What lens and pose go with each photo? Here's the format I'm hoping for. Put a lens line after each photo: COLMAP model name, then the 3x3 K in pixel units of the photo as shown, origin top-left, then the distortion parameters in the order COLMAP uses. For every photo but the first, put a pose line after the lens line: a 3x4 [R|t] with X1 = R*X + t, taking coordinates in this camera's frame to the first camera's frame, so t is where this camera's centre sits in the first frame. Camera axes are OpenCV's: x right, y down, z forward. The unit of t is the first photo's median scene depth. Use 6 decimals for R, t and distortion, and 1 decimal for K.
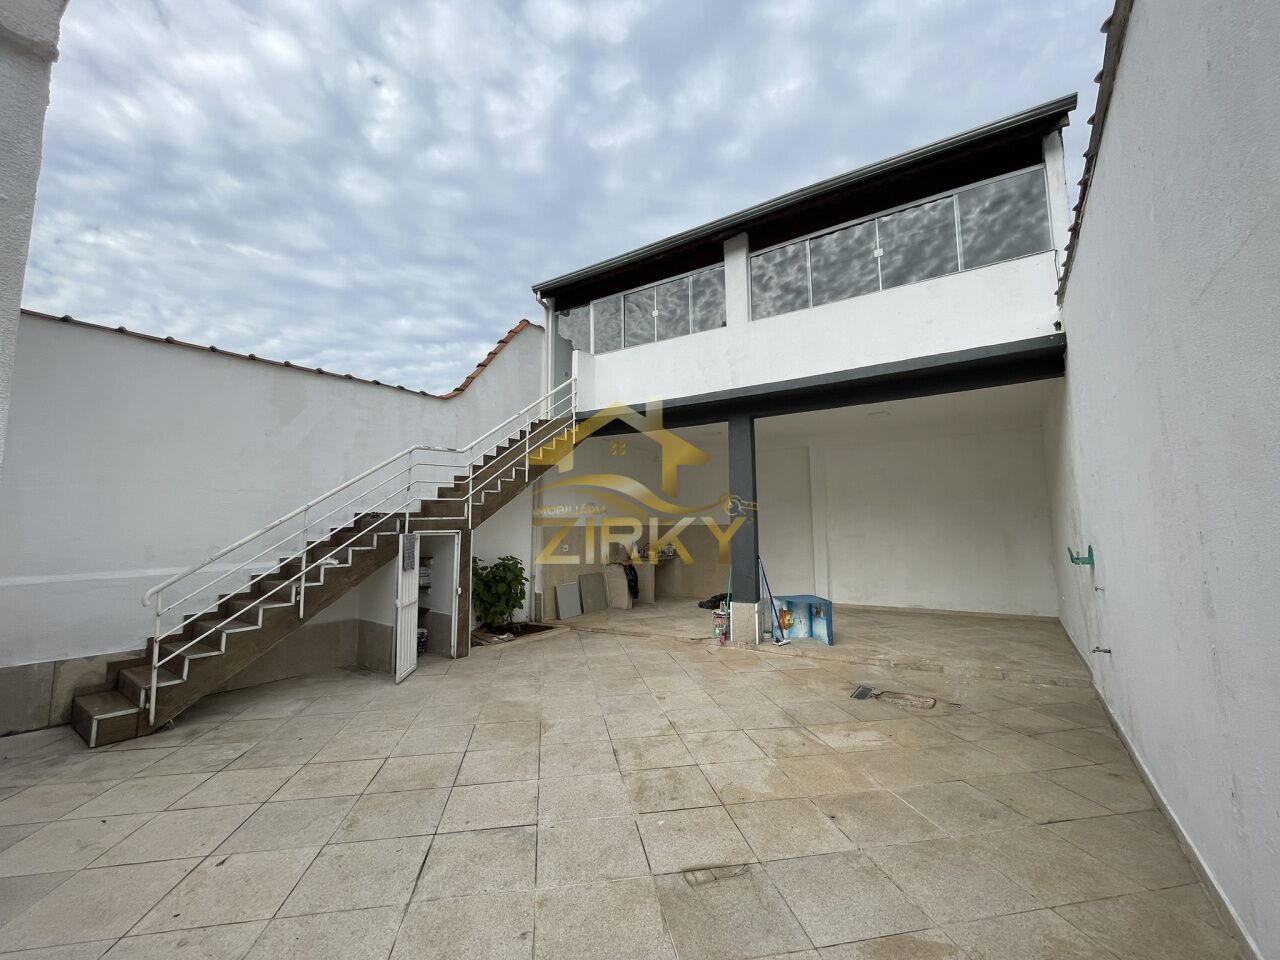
lens RADIAL K [[517.9, 0, 640.0], [0, 517.9, 480.0], [0, 0, 1]] dist [-0.003899, -0.000014]
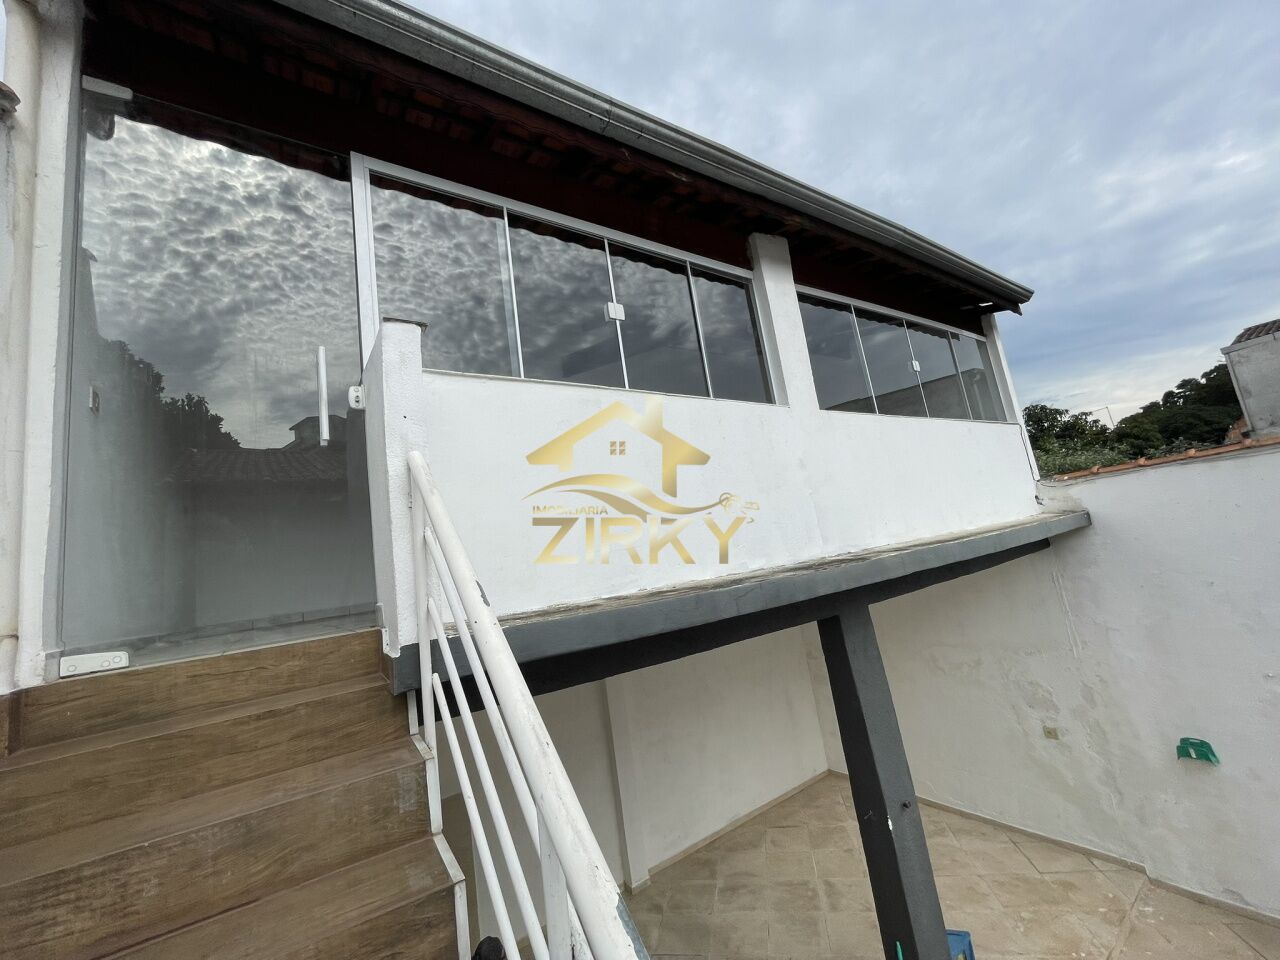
lens RADIAL K [[518.5, 0, 640.0], [0, 518.5, 480.0], [0, 0, 1]] dist [0.000566, 0.000170]
pose [[0.392944, 0.096688, 0.914465, -0.545683], [0.056196, 0.990073, -0.128830, -0.323563], [-0.917844, 0.102012, 0.383609, 1.718798]]
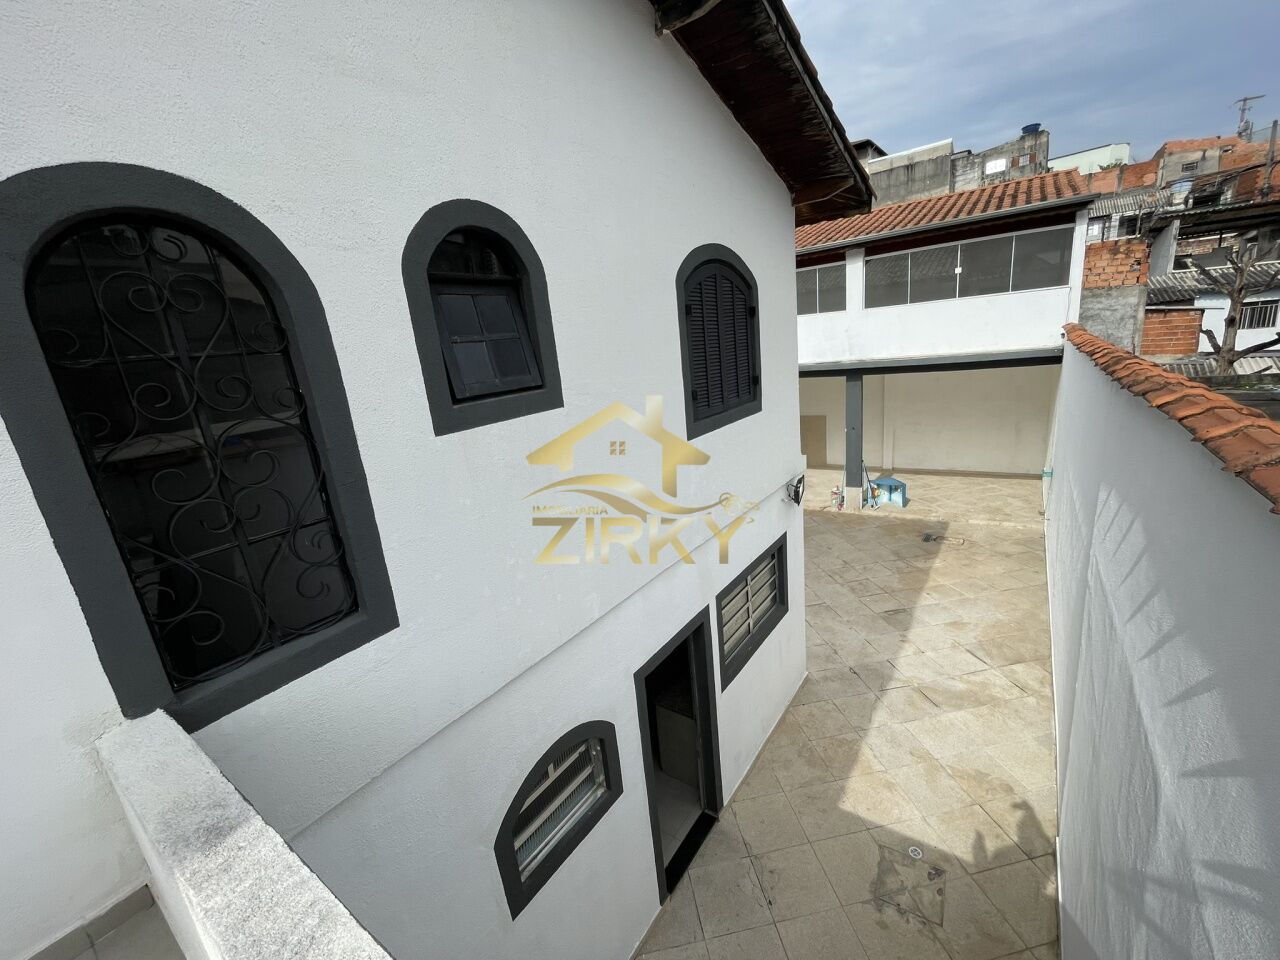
lens RADIAL K [[517.9, 0, 640.0], [0, 517.9, 480.0], [0, 0, 1]] dist [-0.003899, -0.000014]
pose [[0.995826, -0.081044, -0.041991, -0.724024], [0.090547, 0.935158, 0.342462, -0.735539], [0.011514, -0.344835, 0.938593, -1.032122]]
